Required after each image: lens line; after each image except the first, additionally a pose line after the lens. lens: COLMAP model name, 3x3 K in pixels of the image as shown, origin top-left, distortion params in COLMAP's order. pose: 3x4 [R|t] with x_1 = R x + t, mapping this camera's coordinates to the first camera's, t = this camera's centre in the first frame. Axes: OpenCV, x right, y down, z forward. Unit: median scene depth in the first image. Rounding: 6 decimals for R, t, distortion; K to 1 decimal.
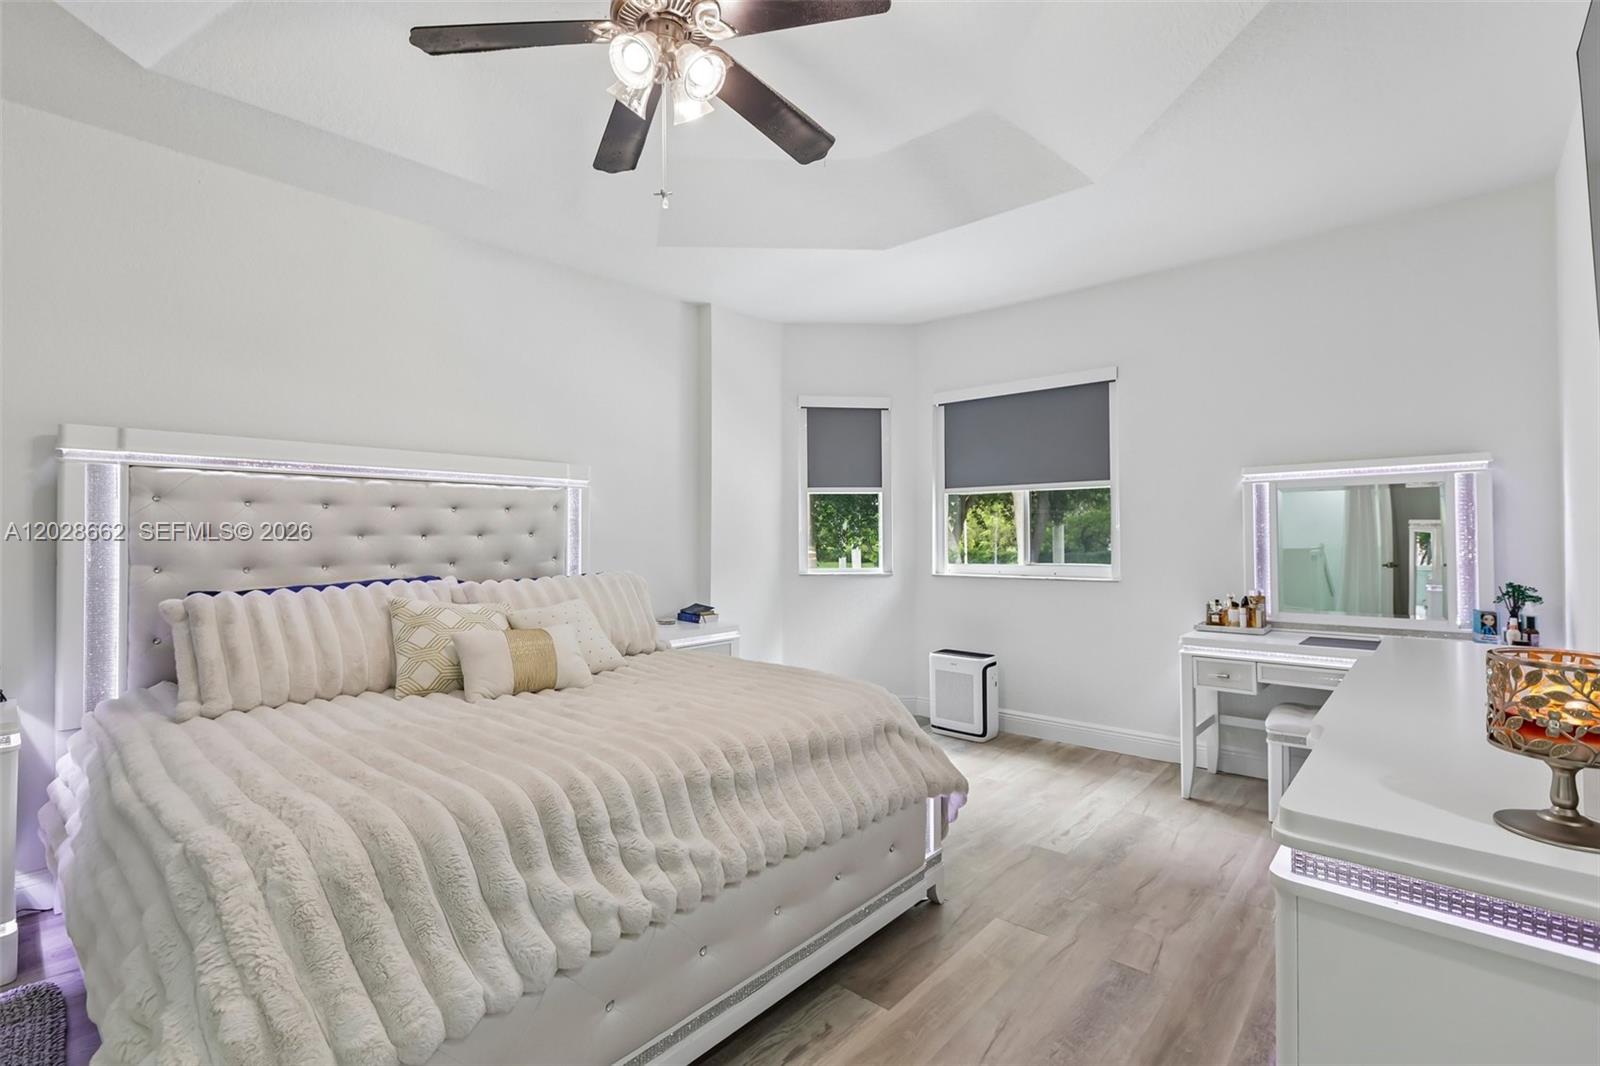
lens RADIAL K [[722.1, 0, 800.0], [0, 722.1, 533.0], [0, 0, 1]] dist [0.000030, -0.000163]
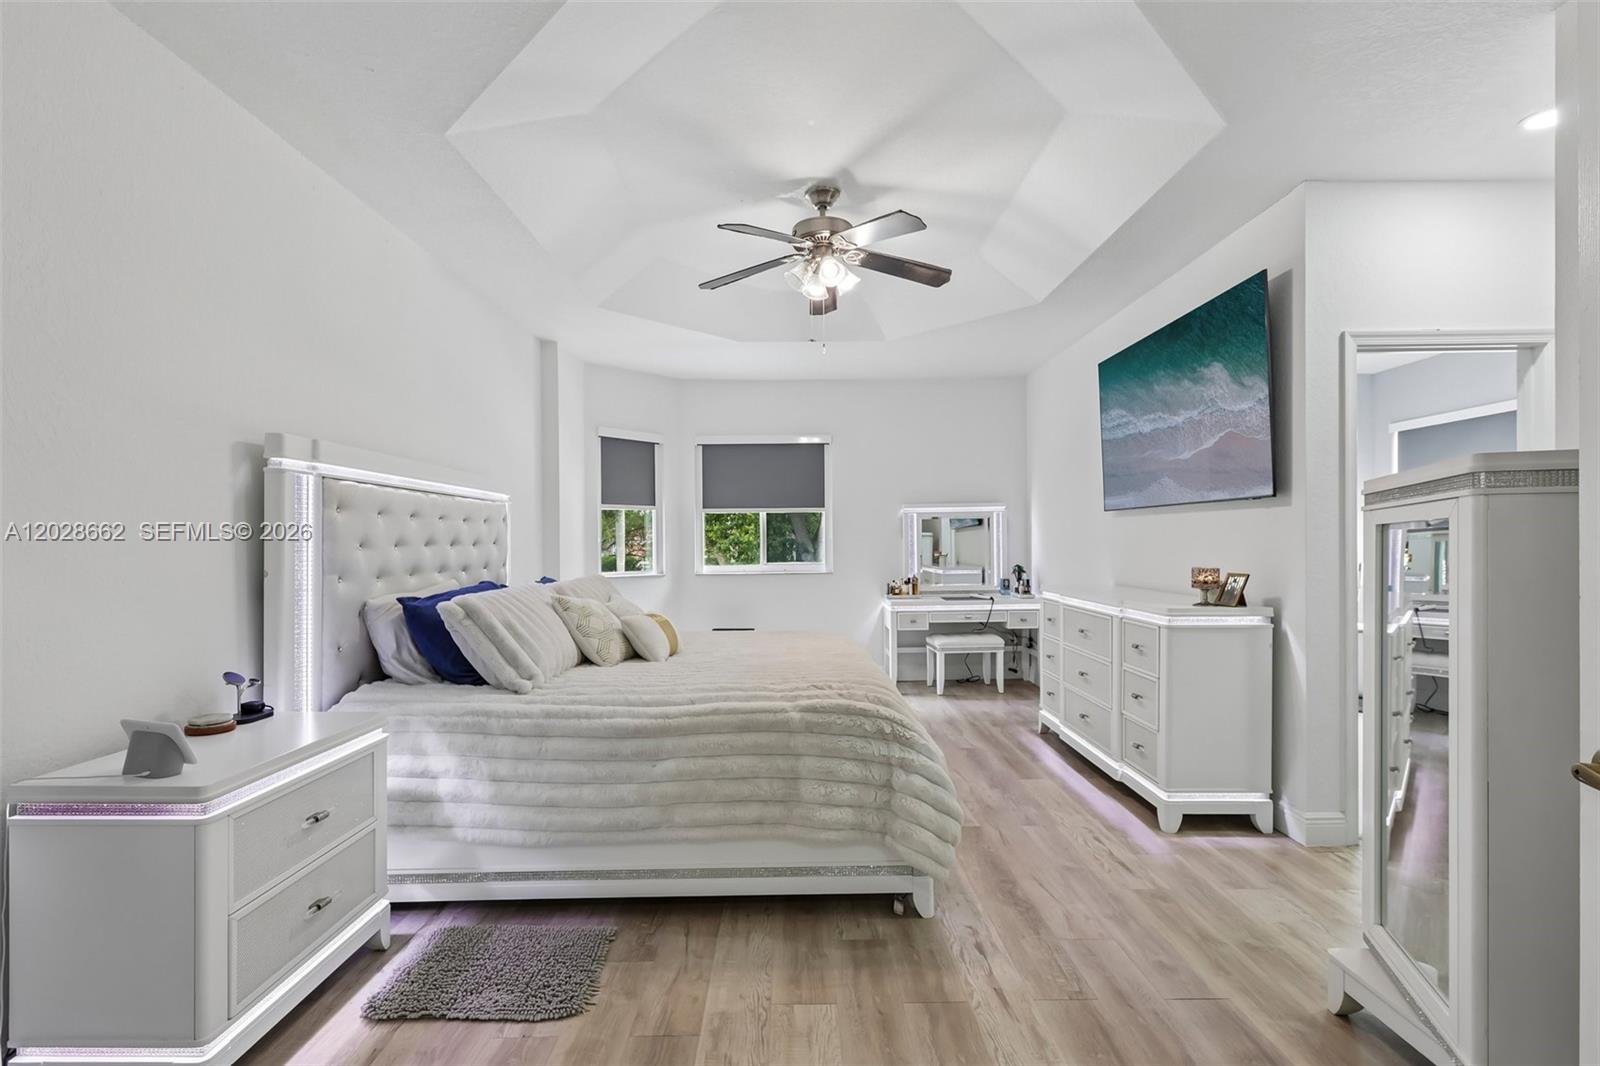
lens RADIAL K [[733.0, 0, 789.0], [0, 733.0, 538.9], [0, 0, 1]] dist [-0.001795, -0.000006]
pose [[0.746459, 0.001307, 0.665430, -0.816657], [0.001957, 0.999989, -0.004160, -0.000481], [-0.665429, 0.004408, 0.746448, -0.149640]]
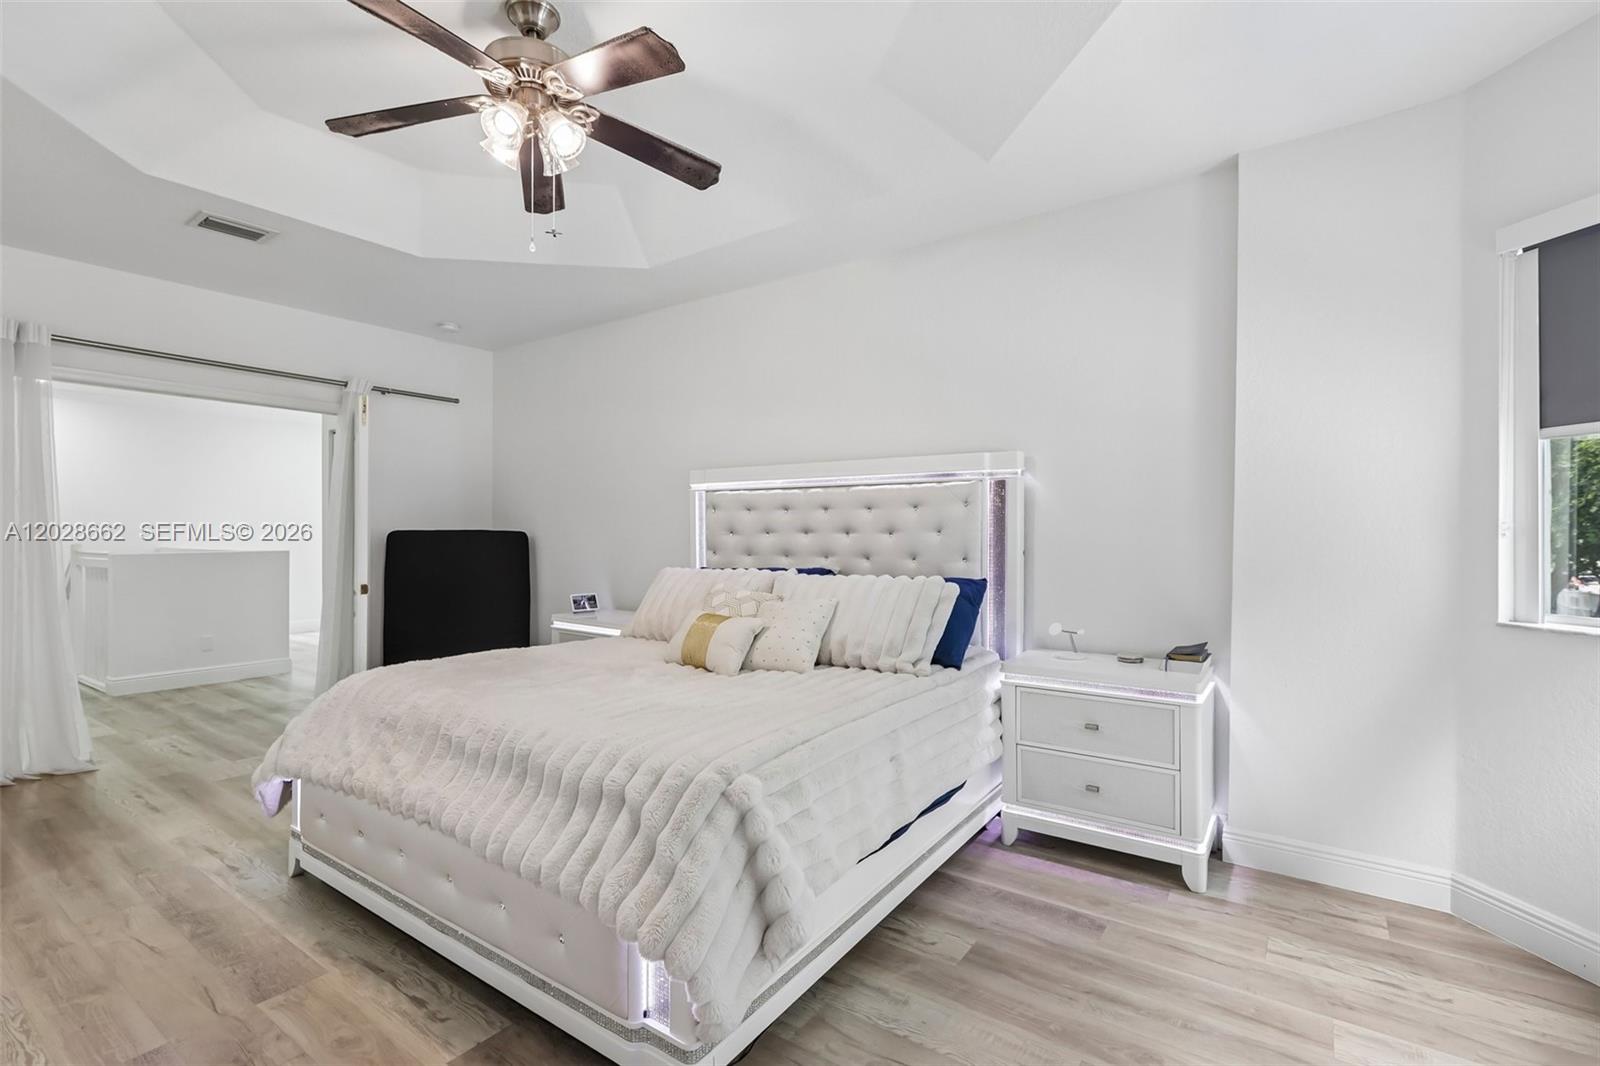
lens RADIAL K [[733.0, 0, 789.0], [0, 733.0, 538.9], [0, 0, 1]] dist [-0.001795, -0.000006]
pose [[0.106599, 0.007645, -0.994273, 0.586415], [-0.006920, 0.999952, 0.006947, 0.004143], [0.994278, 0.006140, 0.106647, 0.732308]]
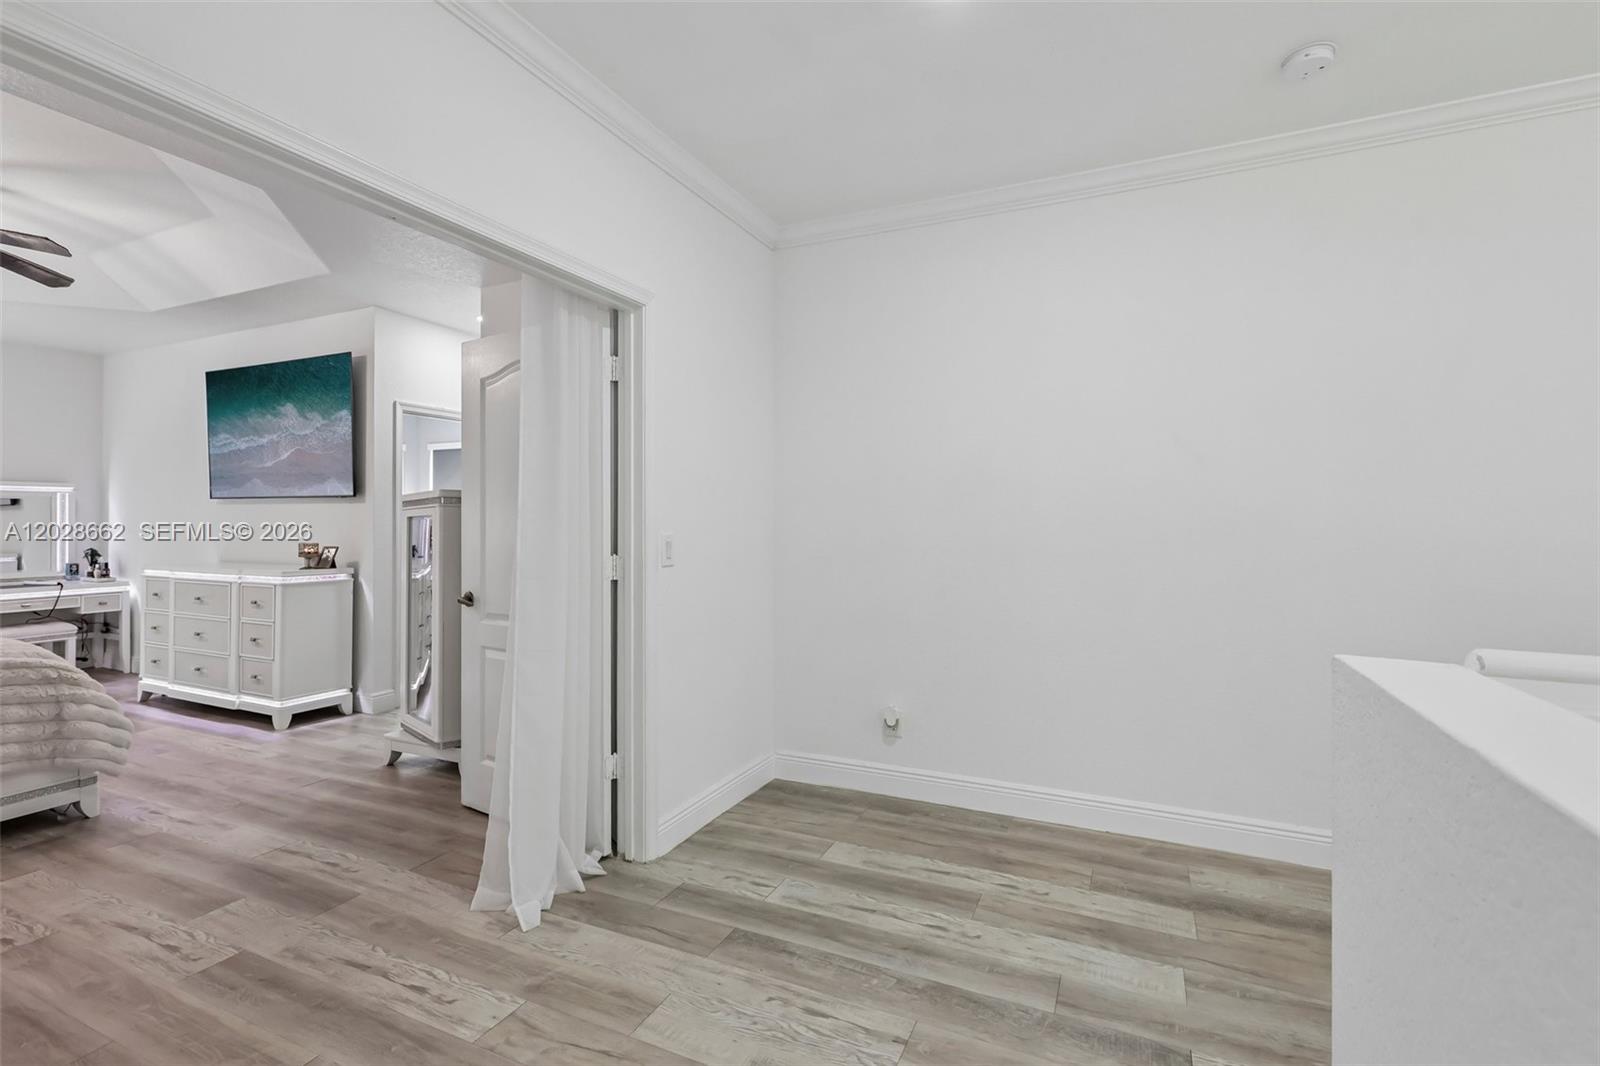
lens RADIAL K [[736.3, 0, 792.3], [0, 736.3, 531.5], [0, 0, 1]] dist [0.005545, 0.000430]
pose [[-0.288363, -0.005212, 0.957507, -1.377735], [-0.003724, 0.999984, 0.004322, 0.002795], [-0.957514, -0.002319, -0.288377, -0.272349]]
